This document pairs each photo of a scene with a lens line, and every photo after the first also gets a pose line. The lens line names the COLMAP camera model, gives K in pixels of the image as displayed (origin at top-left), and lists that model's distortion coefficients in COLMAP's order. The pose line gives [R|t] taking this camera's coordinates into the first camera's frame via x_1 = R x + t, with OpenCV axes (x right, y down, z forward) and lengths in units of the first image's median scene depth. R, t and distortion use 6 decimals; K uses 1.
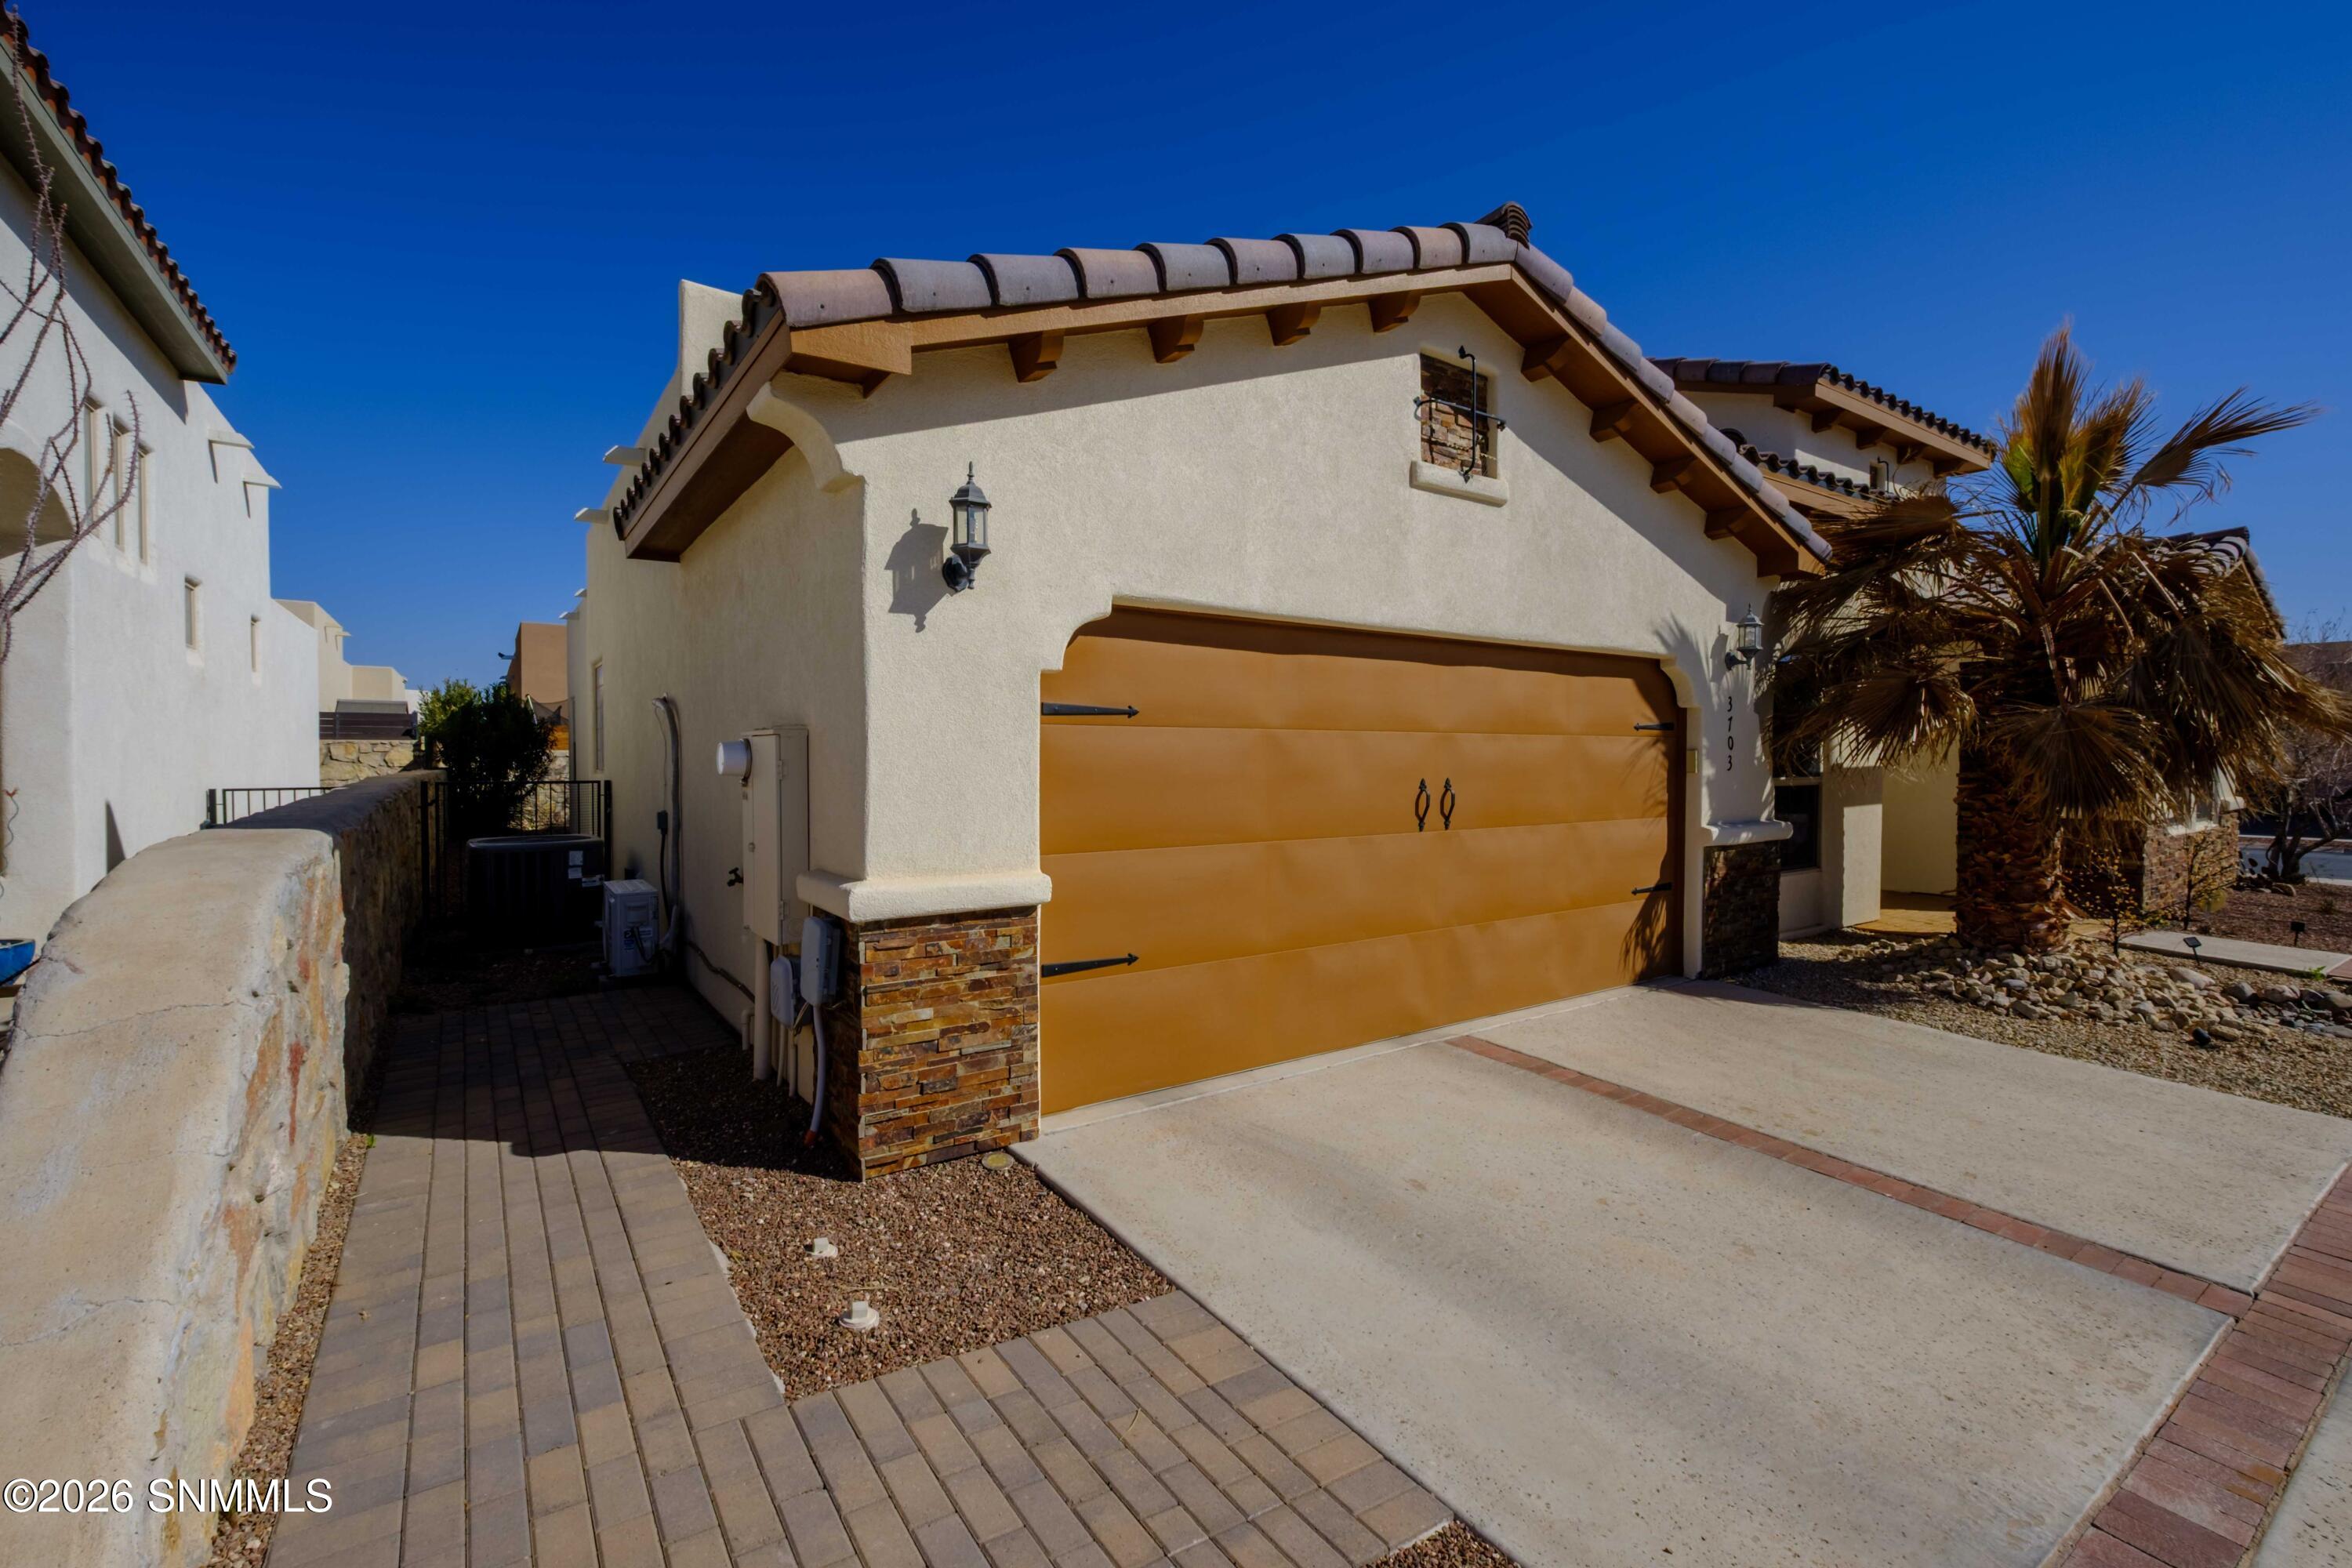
lens RADIAL K [[1028.0, 0, 1184.5], [0, 1028.0, 779.2], [0, 0, 1]] dist [-0.003353, -0.000905]
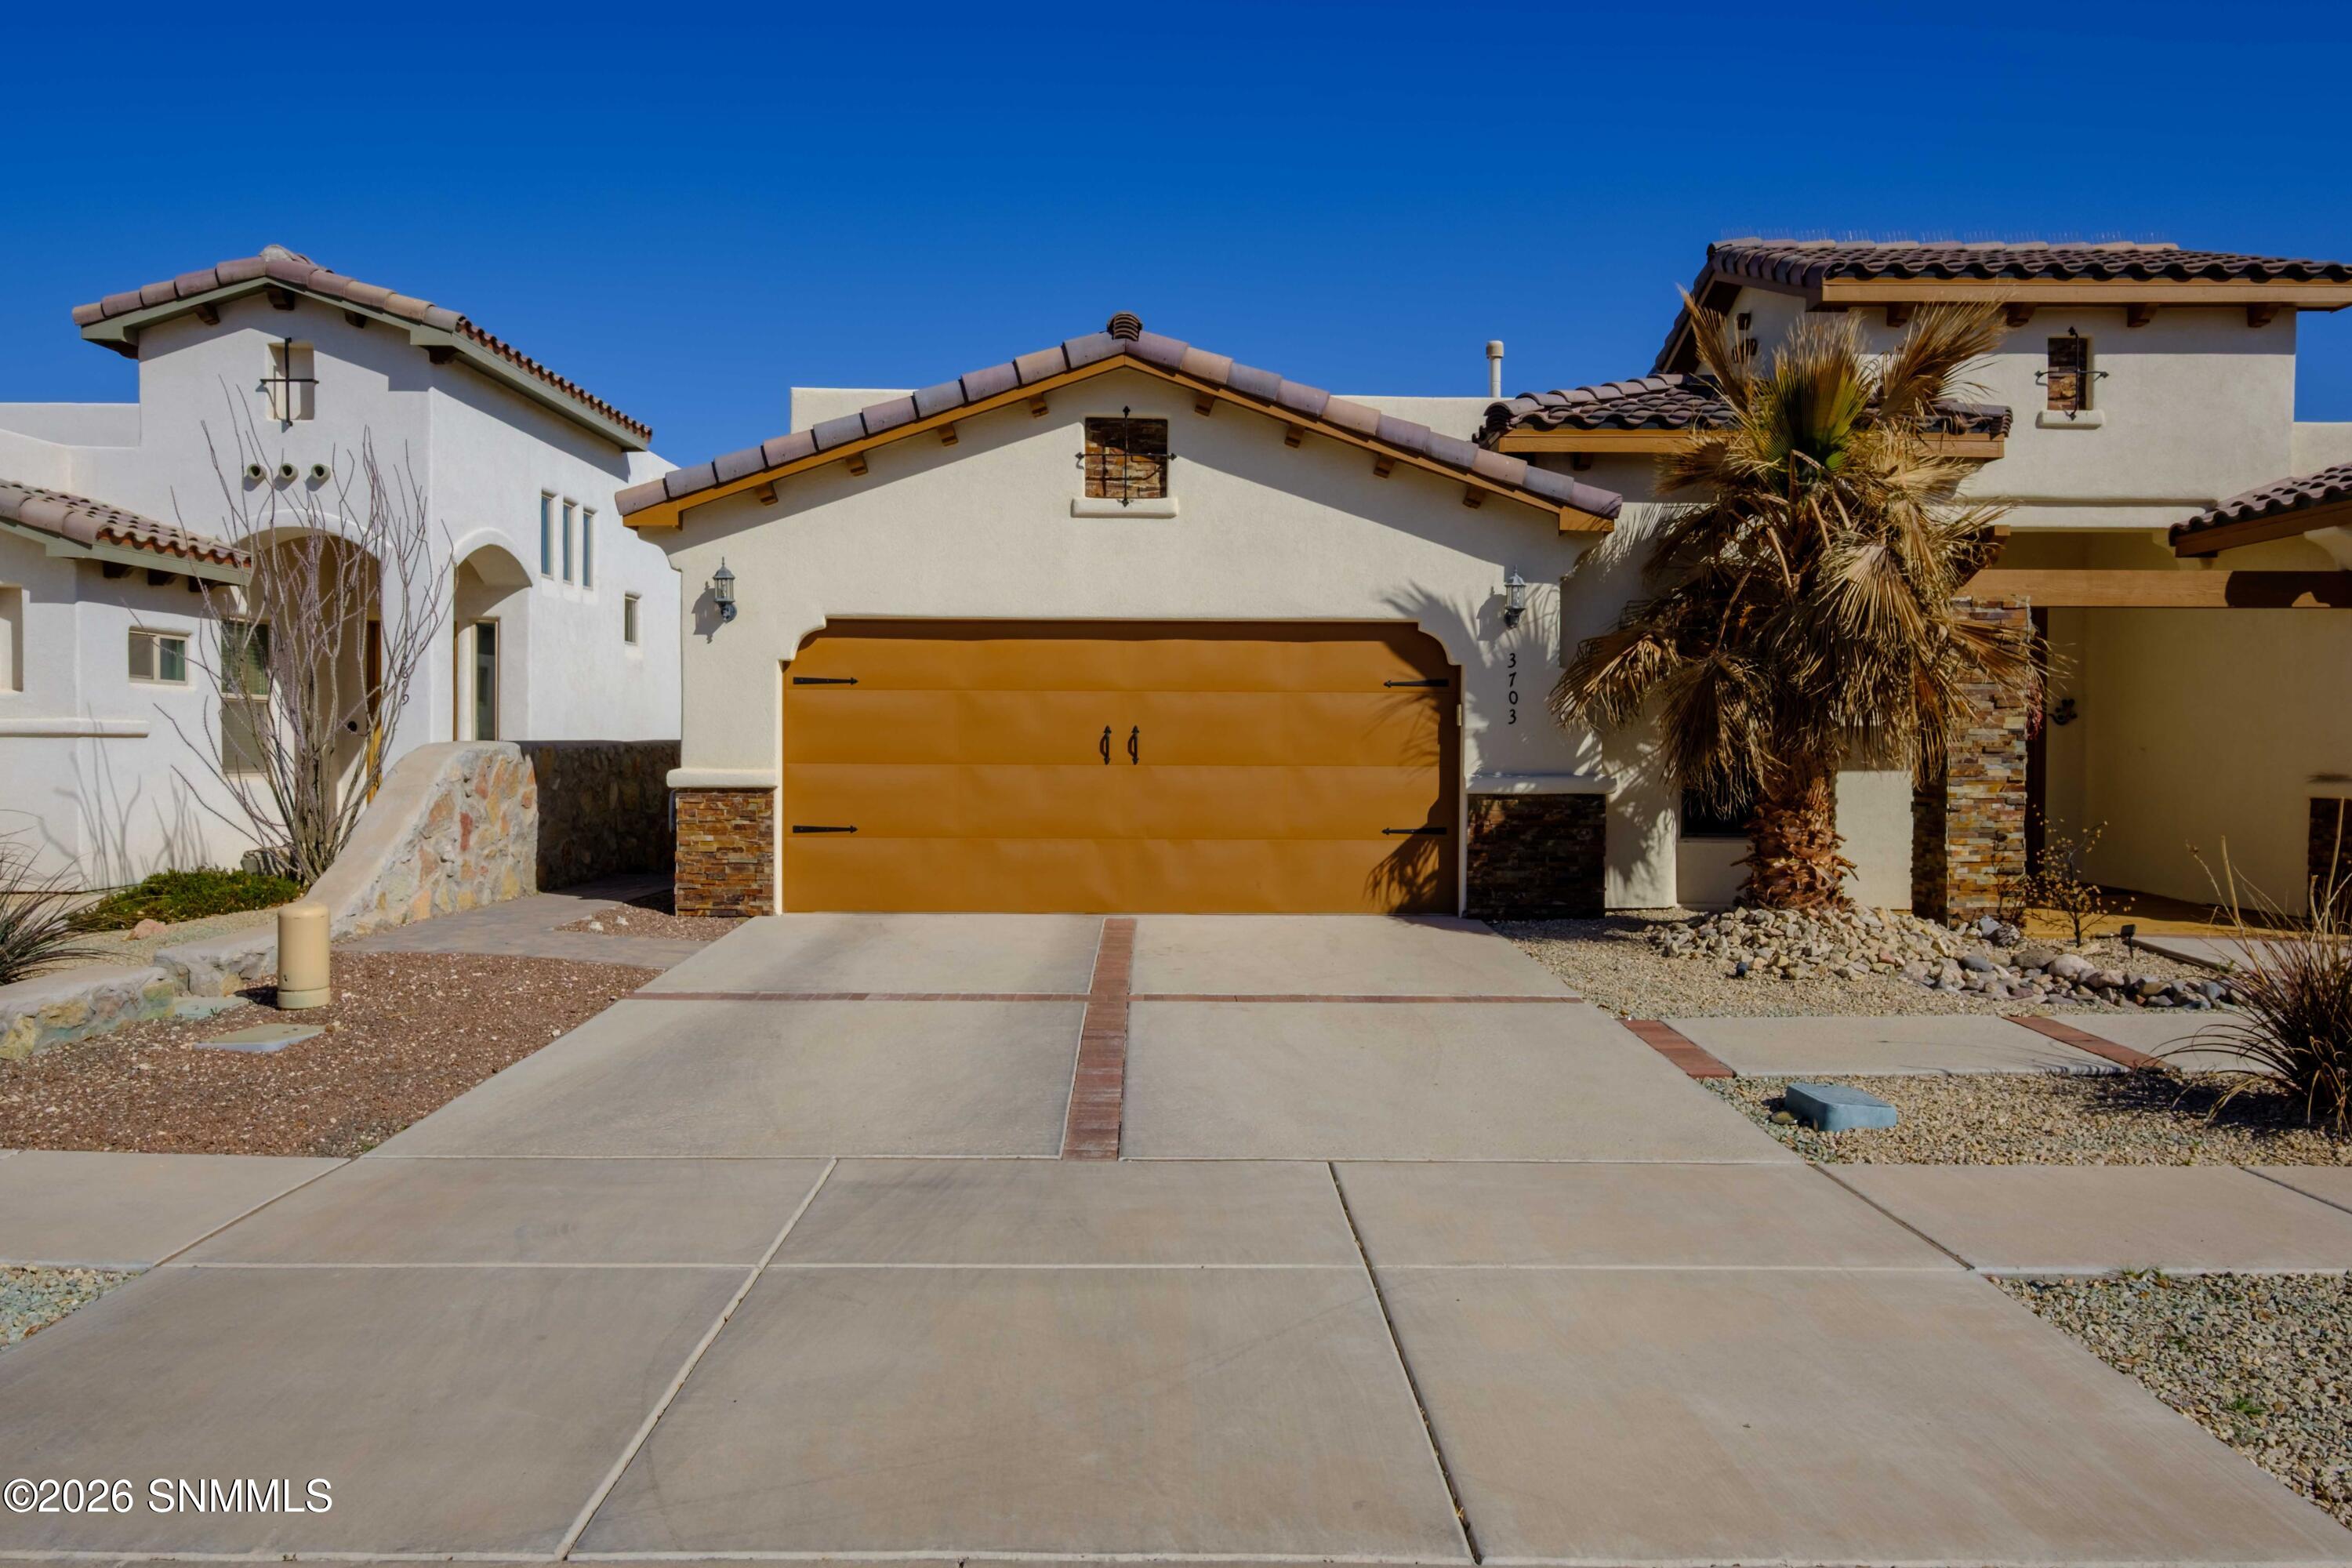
lens RADIAL K [[1726.1, 0, 1176.0], [0, 1726.1, 784.0], [0, 0, 1]] dist [0.003073, 0.003396]
pose [[0.824340, 0.014008, -0.565921, 1.572272], [-0.016518, 0.999863, 0.000689, 0.072483], [0.565854, 0.008780, 0.824459, -0.813134]]
